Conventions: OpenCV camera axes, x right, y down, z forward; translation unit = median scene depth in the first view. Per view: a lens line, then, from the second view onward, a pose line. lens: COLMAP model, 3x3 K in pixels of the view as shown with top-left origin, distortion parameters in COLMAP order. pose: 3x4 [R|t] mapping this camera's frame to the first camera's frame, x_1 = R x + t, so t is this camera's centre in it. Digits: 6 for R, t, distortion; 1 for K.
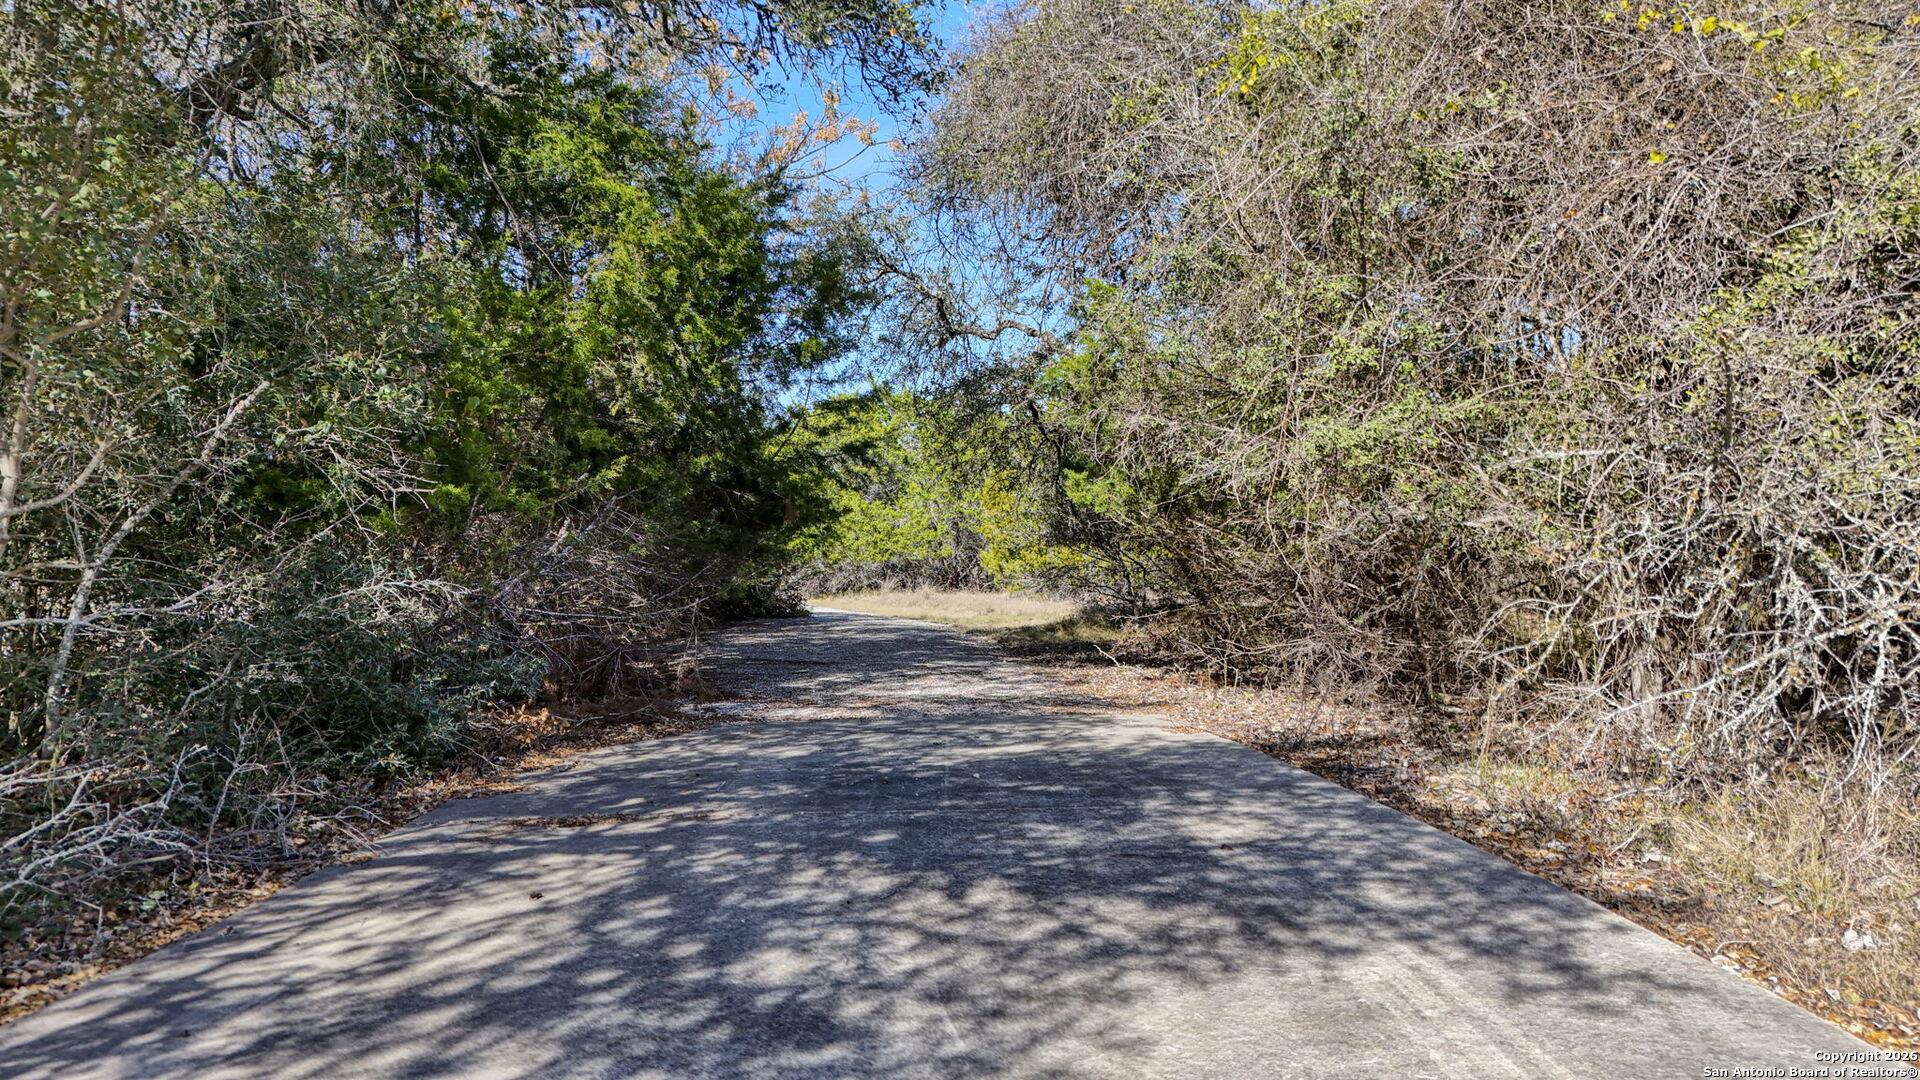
lens RADIAL K [[1423.1, 0, 959.2], [0, 1423.1, 550.1], [0, 0, 1]] dist [0.066810, -0.059456]
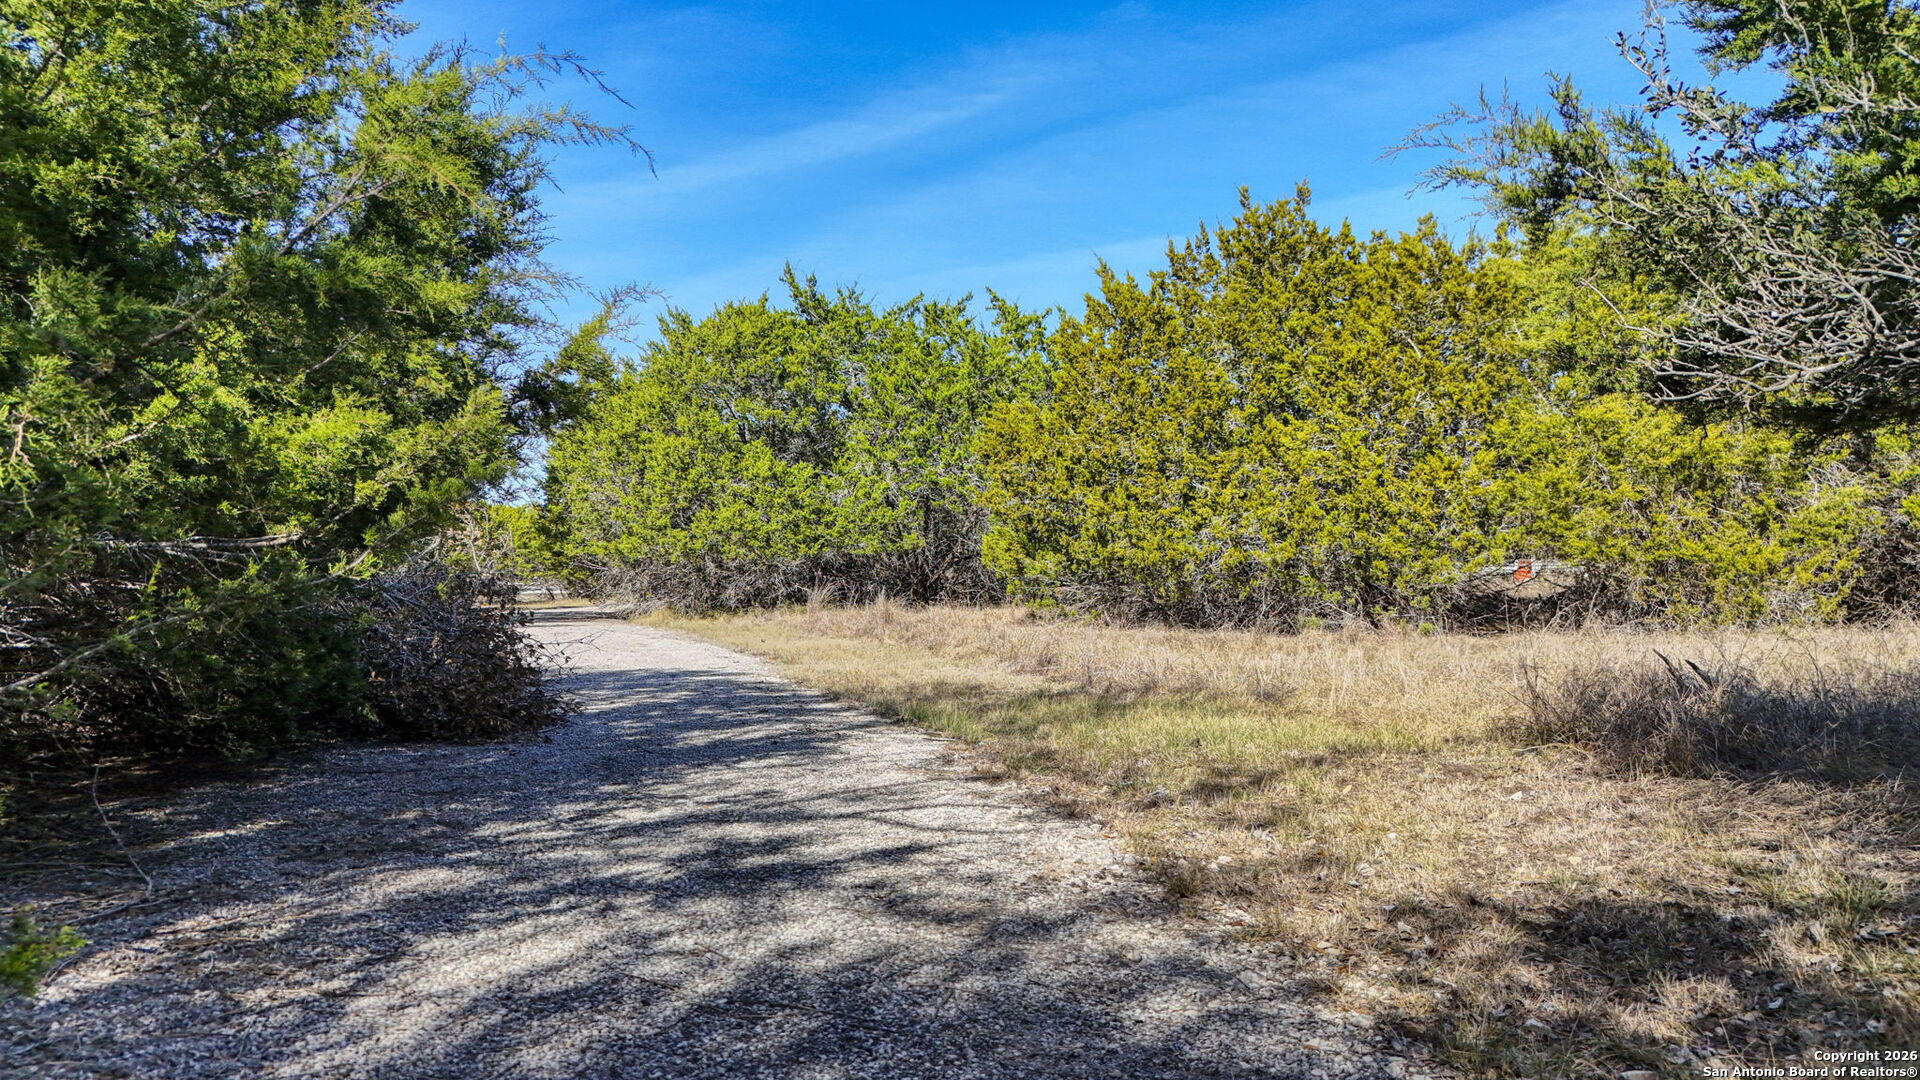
lens RADIAL K [[1423.1, 0, 960.5], [0, 1423.1, 544.8], [0, 0, 1]] dist [0.066810, -0.059456]
pose [[0.998969, -0.002471, 0.045340, -0.016014], [0.002695, 0.999984, -0.004875, 0.005532], [-0.045327, 0.004992, 0.998960, 0.373412]]
